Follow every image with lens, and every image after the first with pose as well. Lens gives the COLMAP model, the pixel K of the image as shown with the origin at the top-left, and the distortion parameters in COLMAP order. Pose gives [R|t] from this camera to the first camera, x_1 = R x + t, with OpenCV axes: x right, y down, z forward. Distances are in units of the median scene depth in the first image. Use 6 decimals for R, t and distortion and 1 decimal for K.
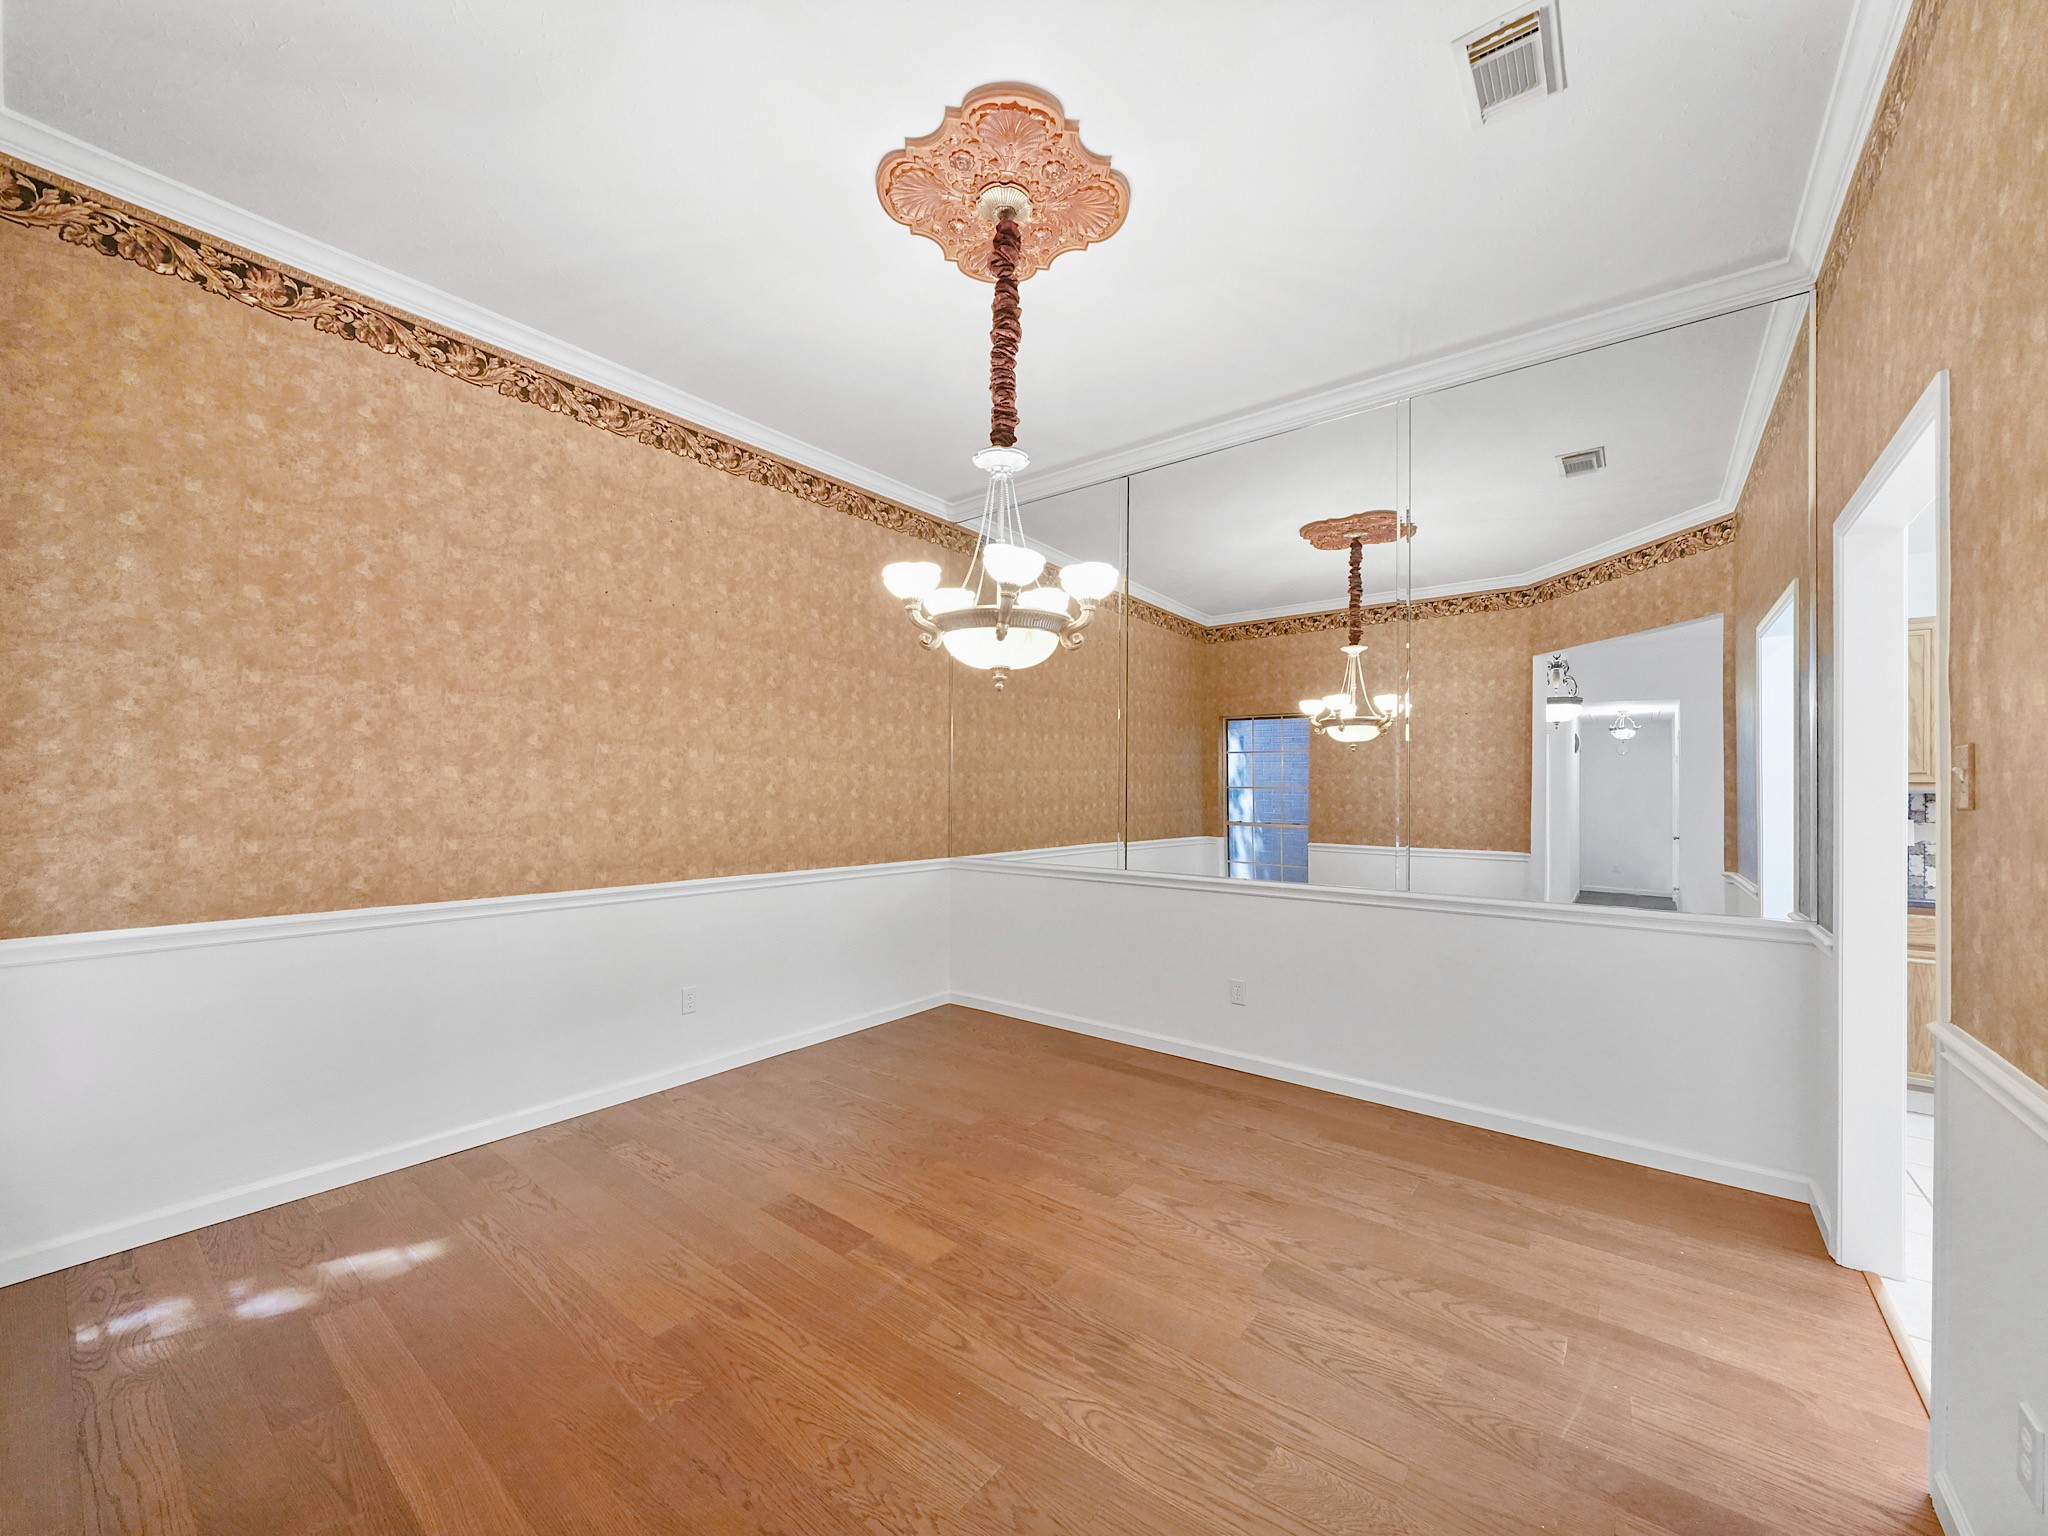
lens RADIAL K [[792.7, 0, 1019.1], [0, 792.7, 783.9], [0, 0, 1]] dist [-0.006644, -0.000262]
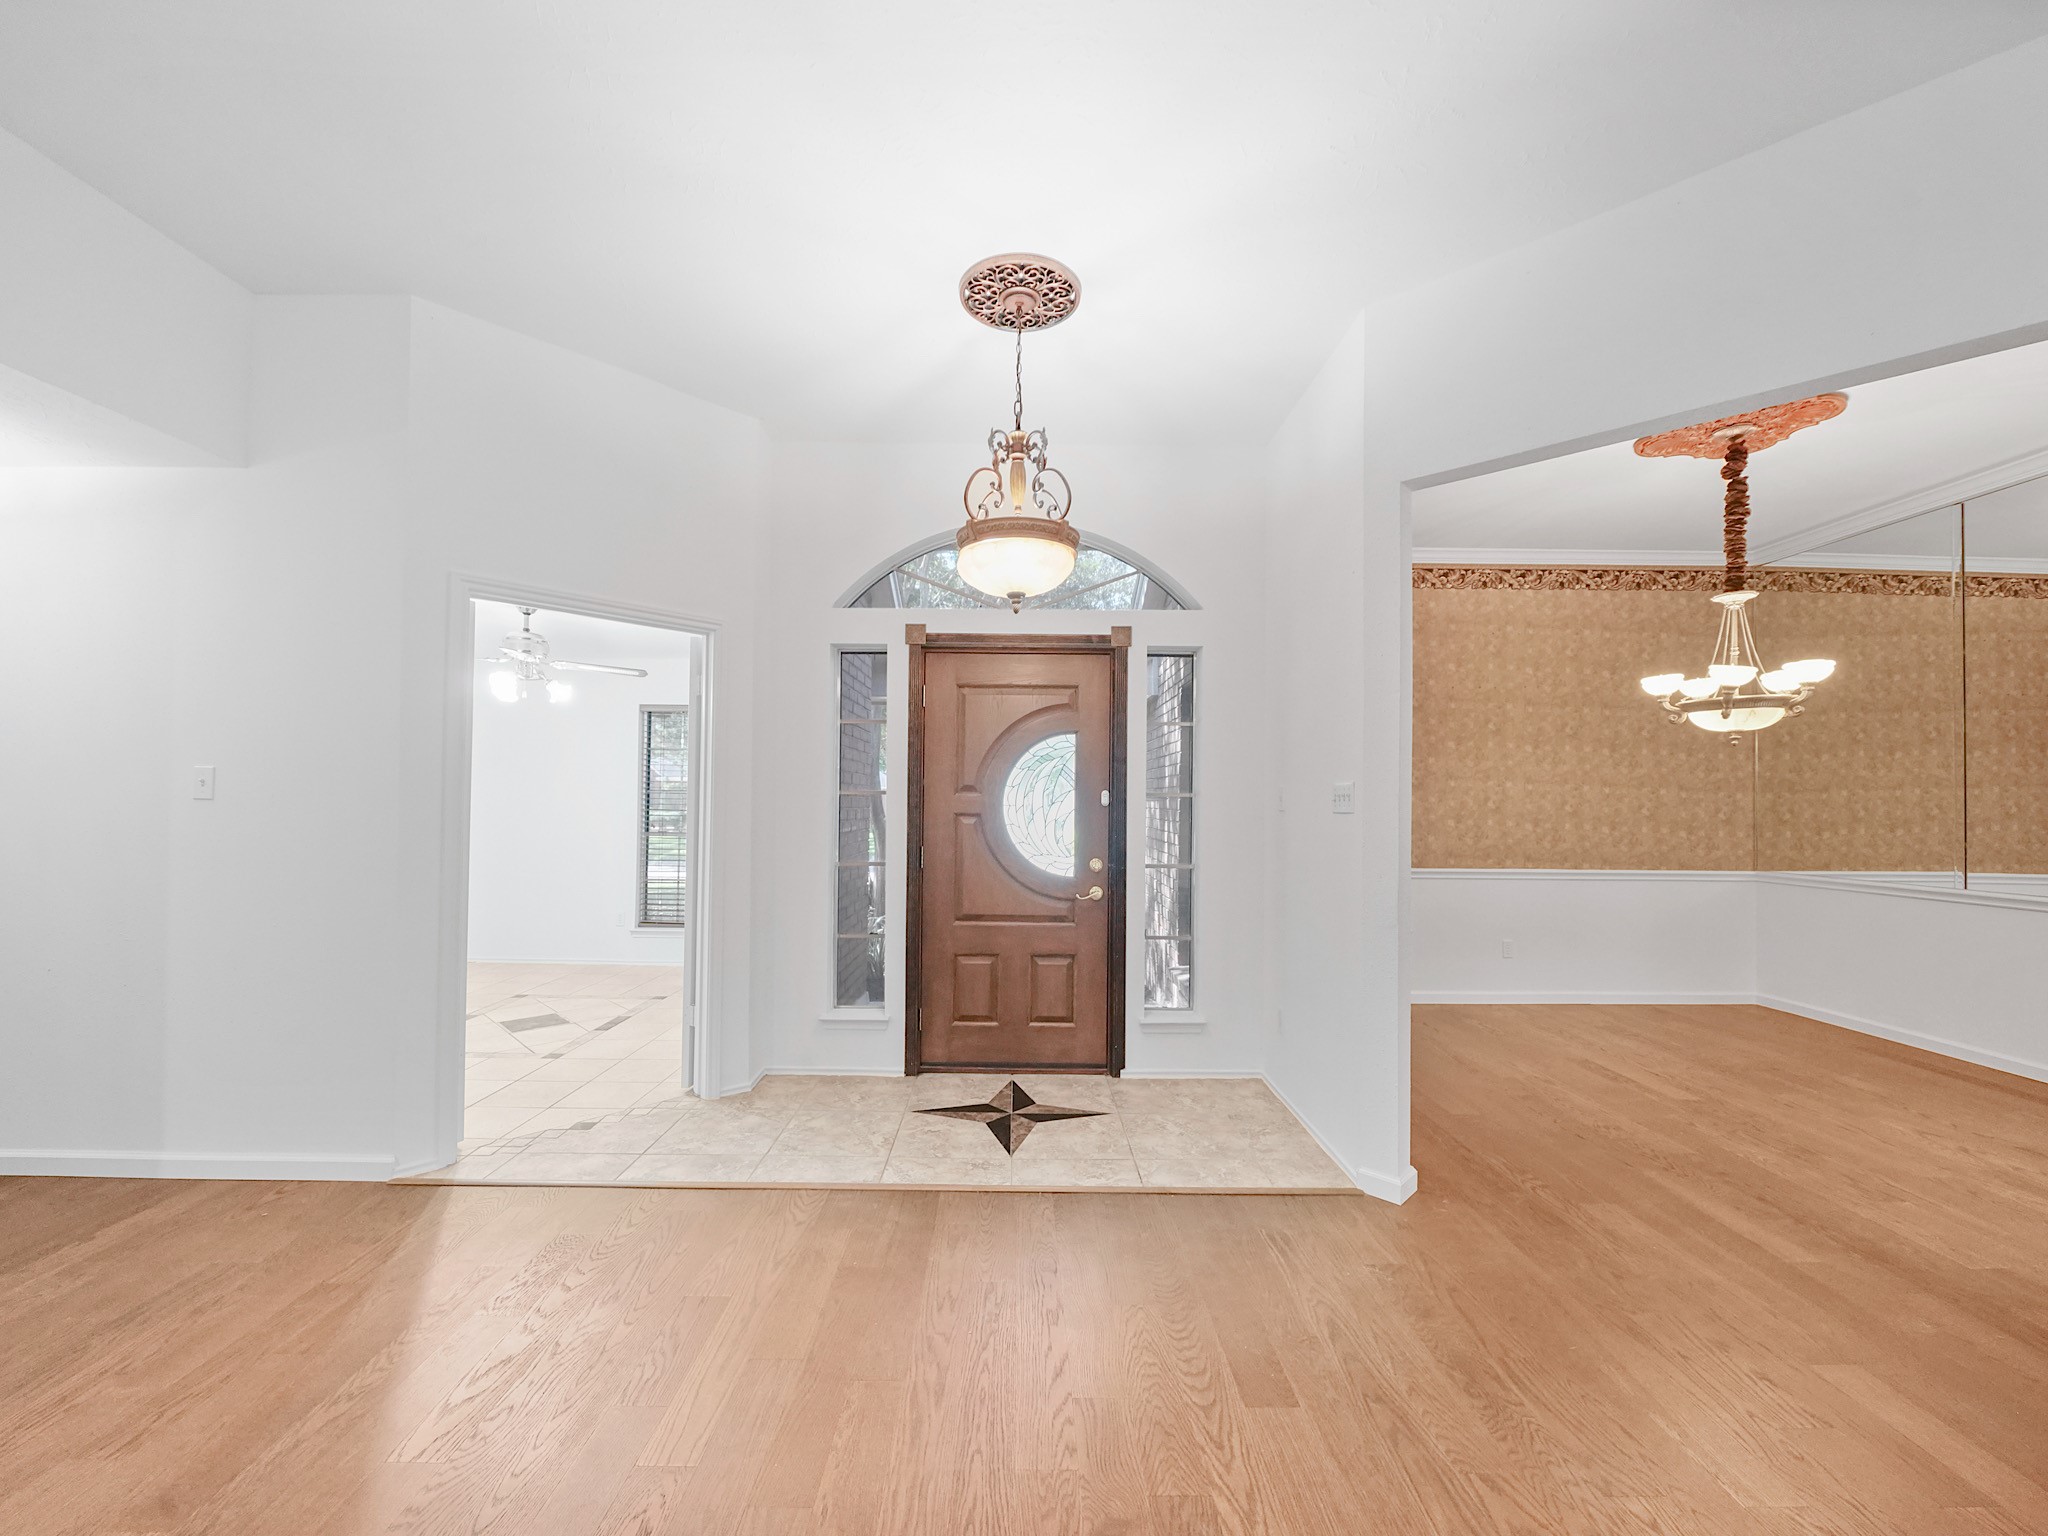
lens RADIAL K [[836.1, 0, 1017.1], [0, 836.1, 795.4], [0, 0, 1]] dist [-0.008870, 0.000266]
pose [[0.626849, -0.007242, -0.779107, 0.233846], [0.002619, 0.999971, -0.007188, -0.008528], [0.779137, 0.002466, 0.626849, -0.717060]]
